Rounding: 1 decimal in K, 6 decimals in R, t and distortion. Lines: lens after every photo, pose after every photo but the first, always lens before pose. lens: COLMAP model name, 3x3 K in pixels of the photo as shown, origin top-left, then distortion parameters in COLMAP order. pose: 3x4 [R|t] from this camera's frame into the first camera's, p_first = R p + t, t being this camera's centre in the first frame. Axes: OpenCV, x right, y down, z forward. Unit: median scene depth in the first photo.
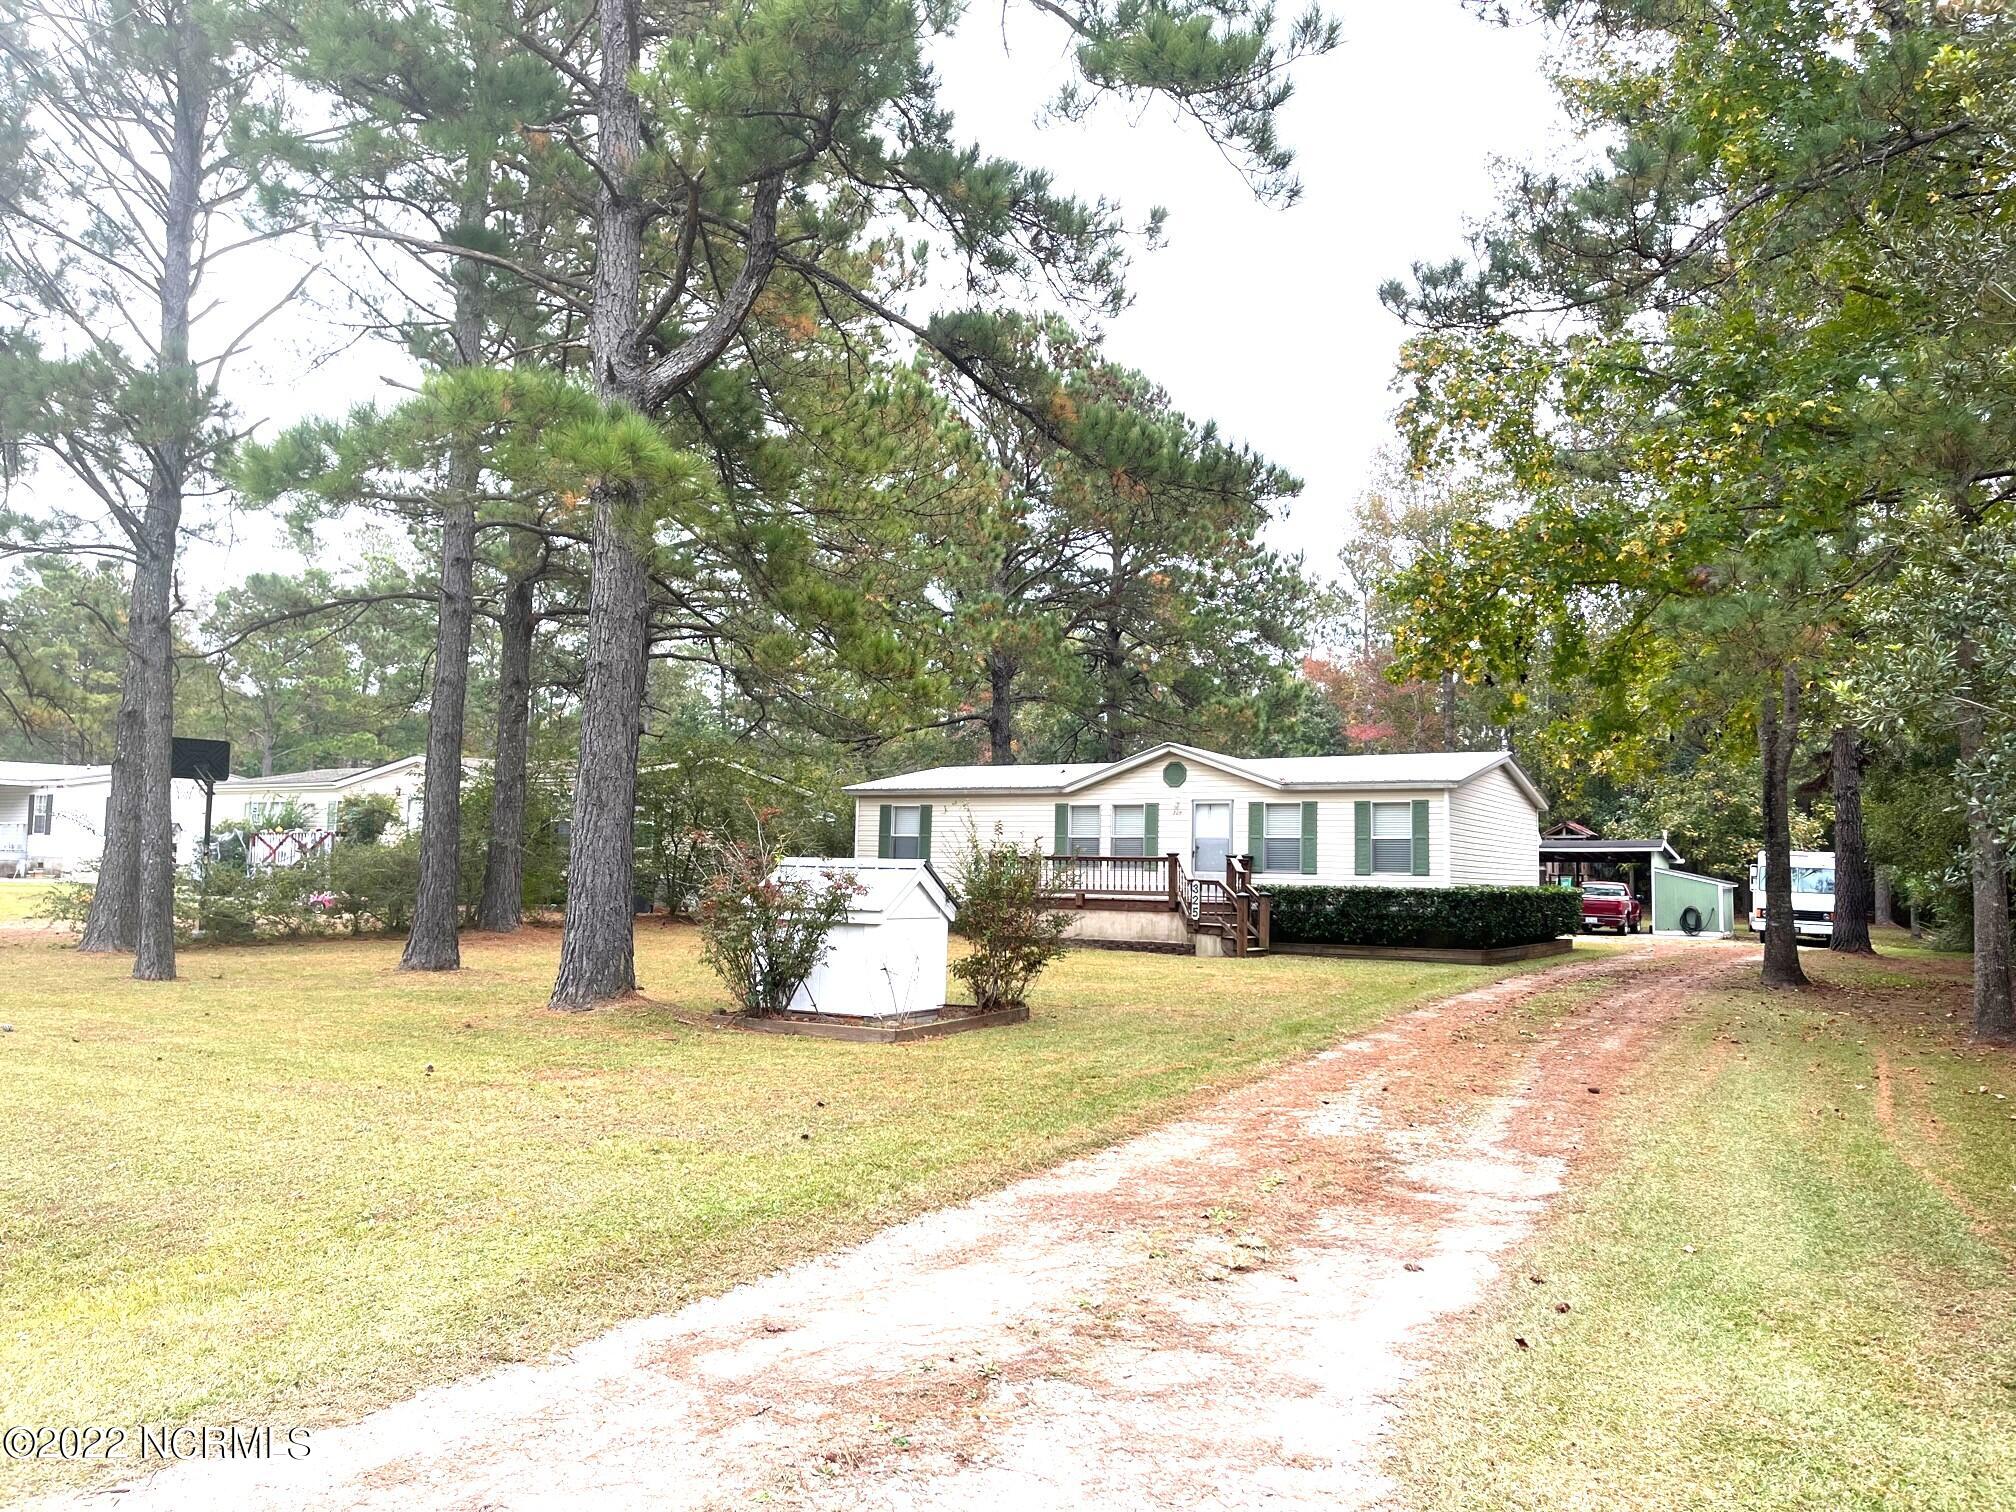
lens RADIAL K [[1540.2, 0, 998.5], [0, 1540.2, 742.2], [0, 0, 1]] dist [0.069385, -0.091484]
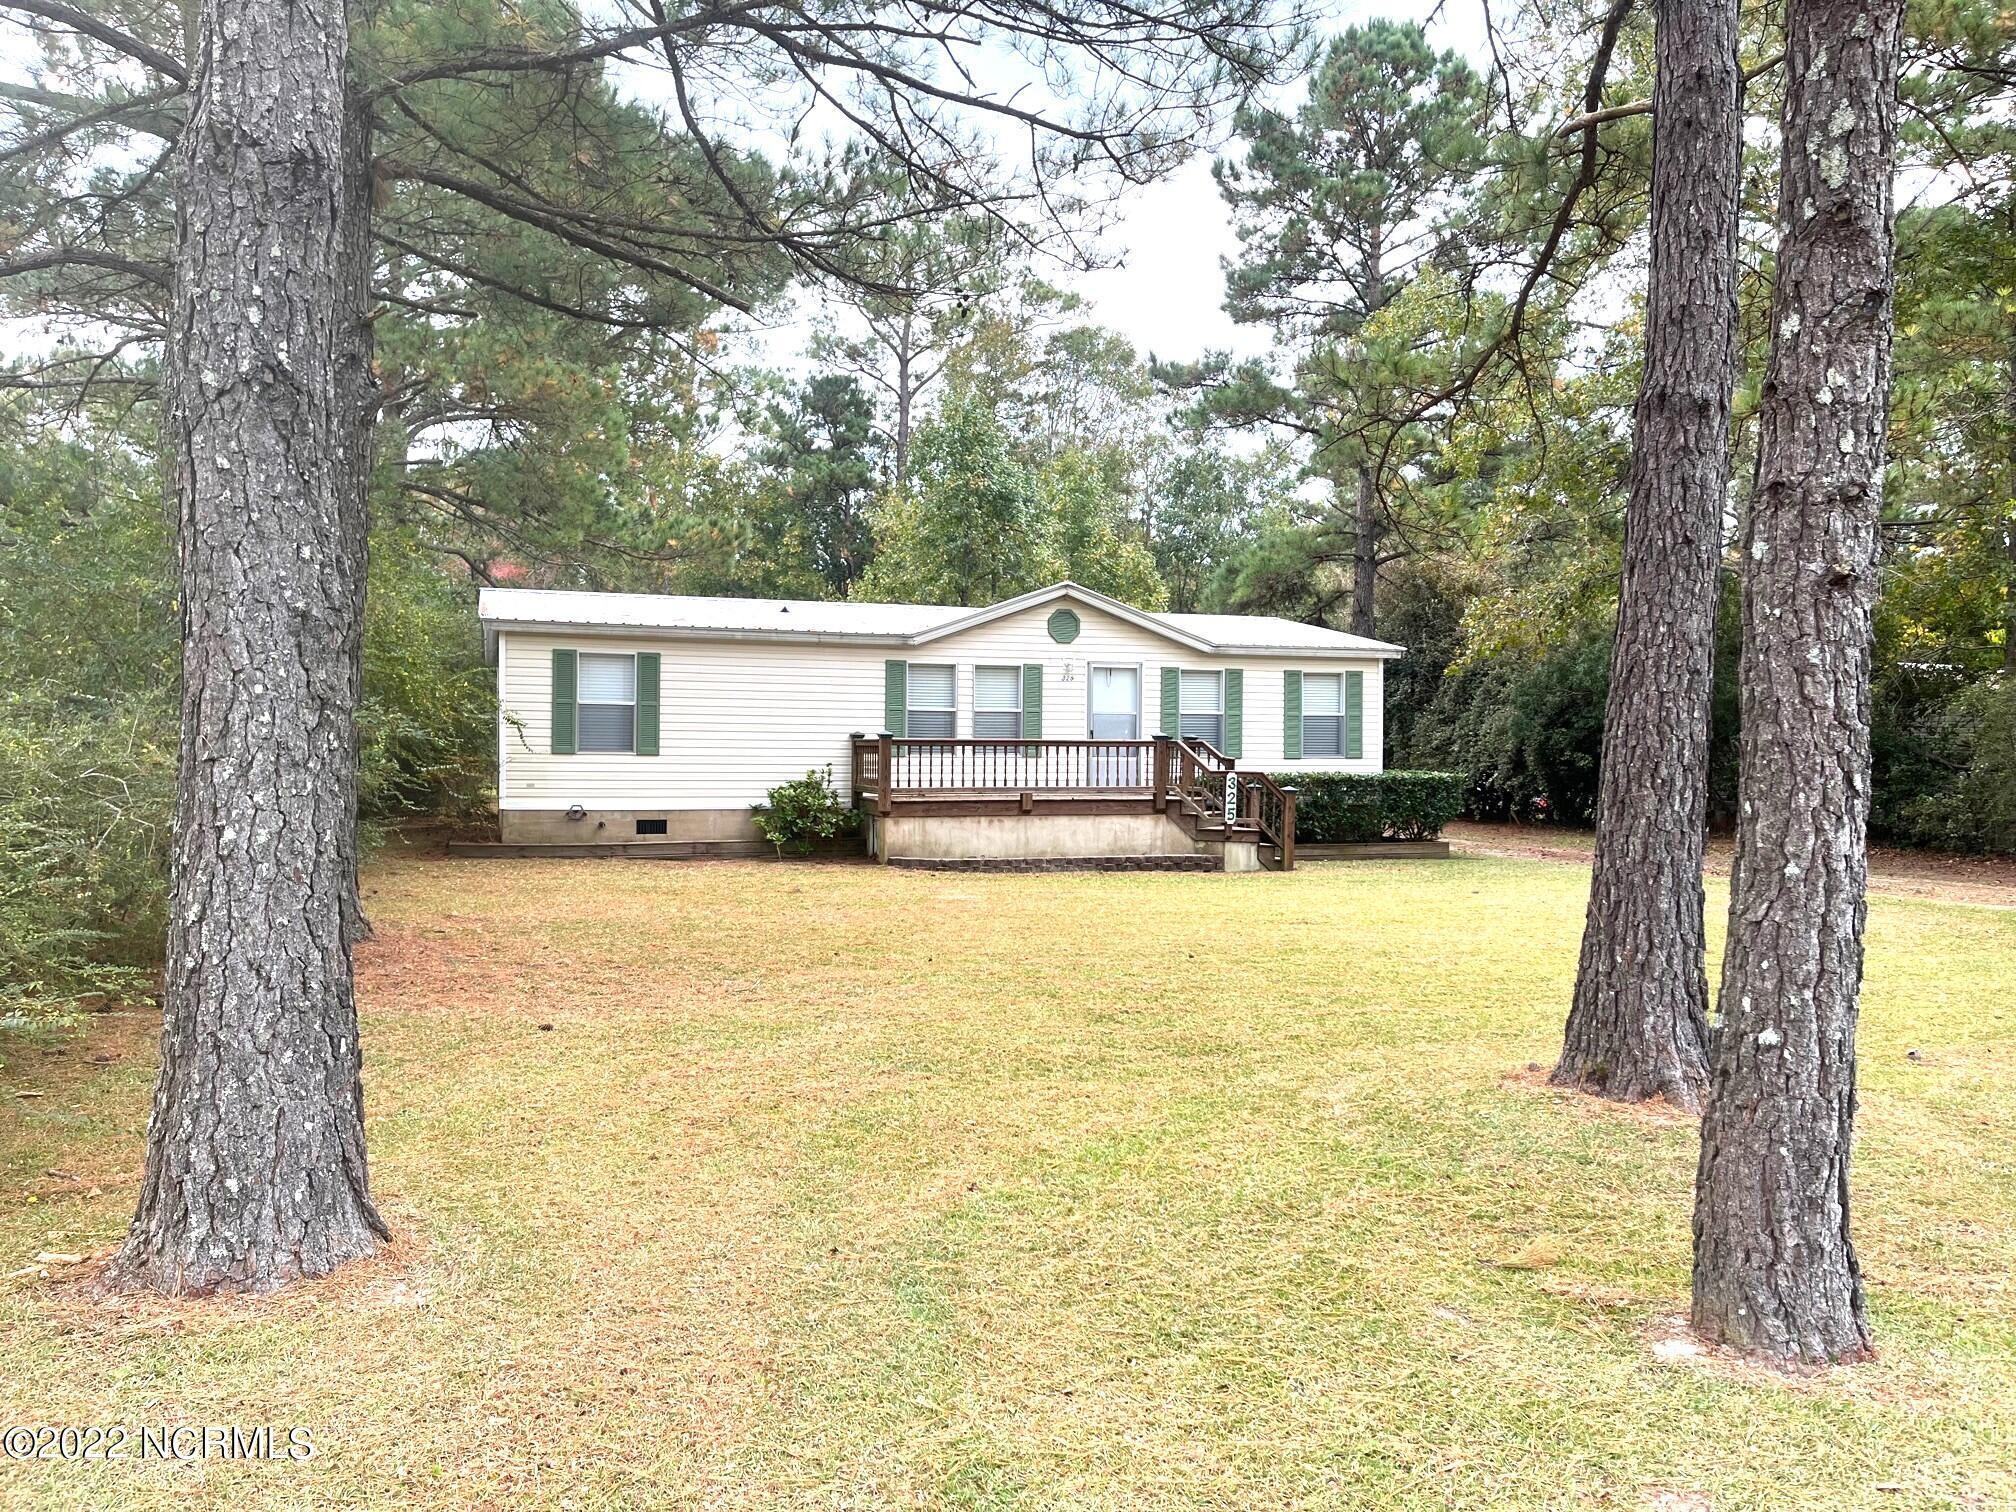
lens RADIAL K [[1540.2, 0, 1023.7], [0, 1540.2, 763.5], [0, 0, 1]] dist [0.069385, -0.091484]
pose [[0.661739, -0.019877, 0.749471, -0.484931], [-0.058830, 0.995190, 0.078337, 0.032040], [-0.747423, -0.095930, 0.657386, 0.568590]]
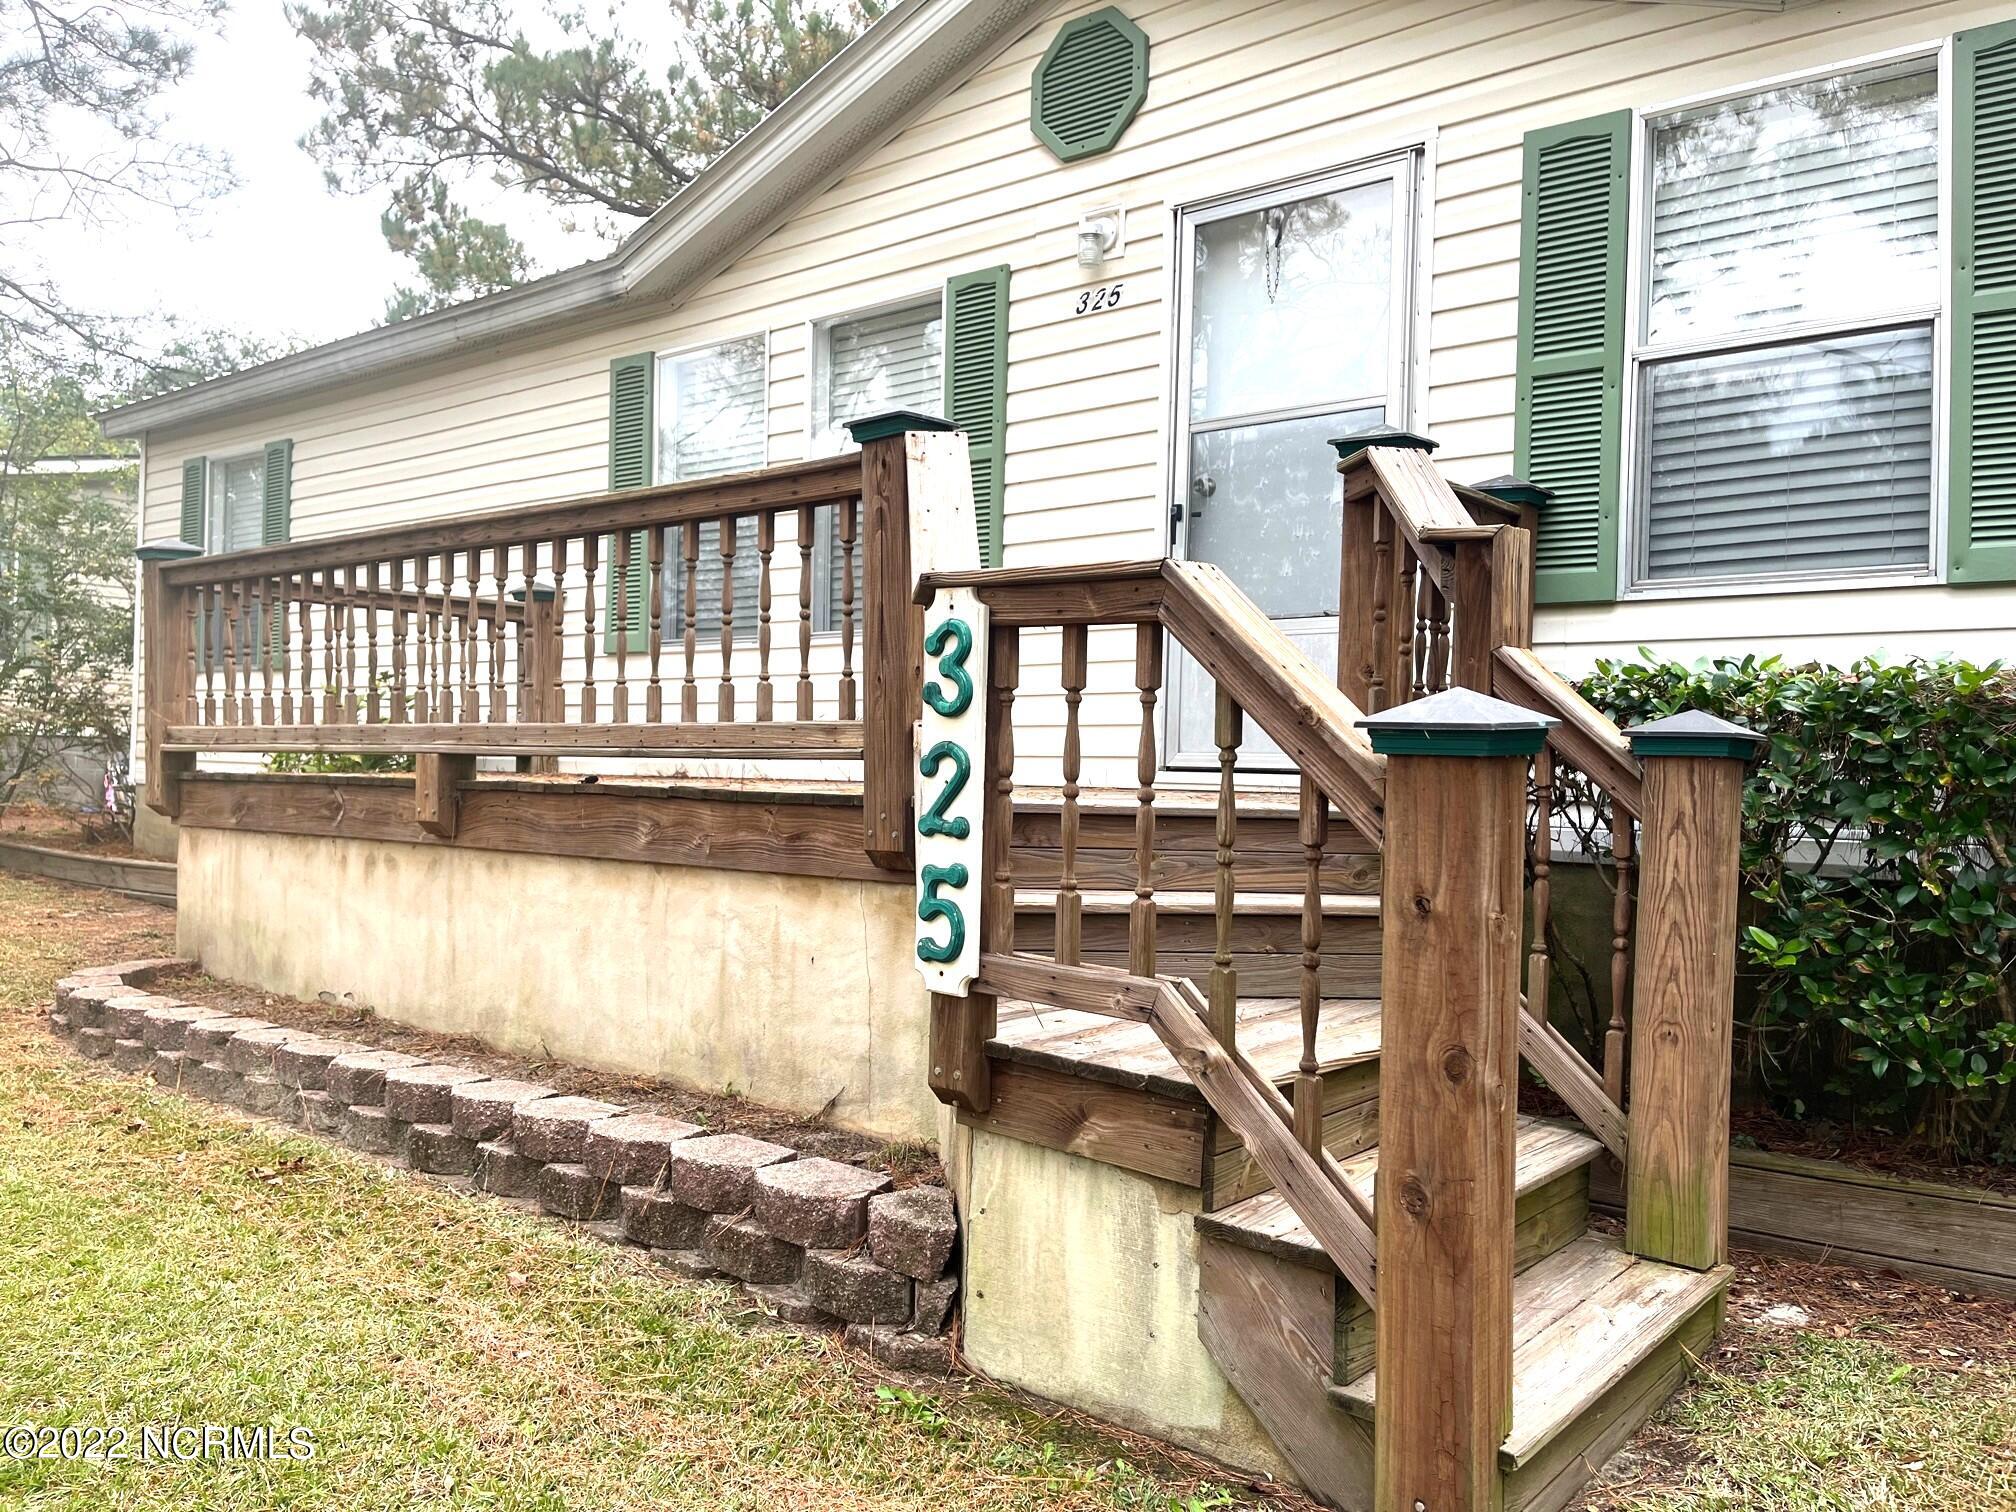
lens RADIAL K [[1540.2, 0, 942.8], [0, 1540.2, 760.9], [0, 0, 1]] dist [0.069385, -0.091484]
pose [[0.984447, 0.001133, -0.175680, 0.139869], [0.013633, 0.996471, 0.082819, 0.089901], [0.175154, -0.083926, 0.980957, 0.880274]]
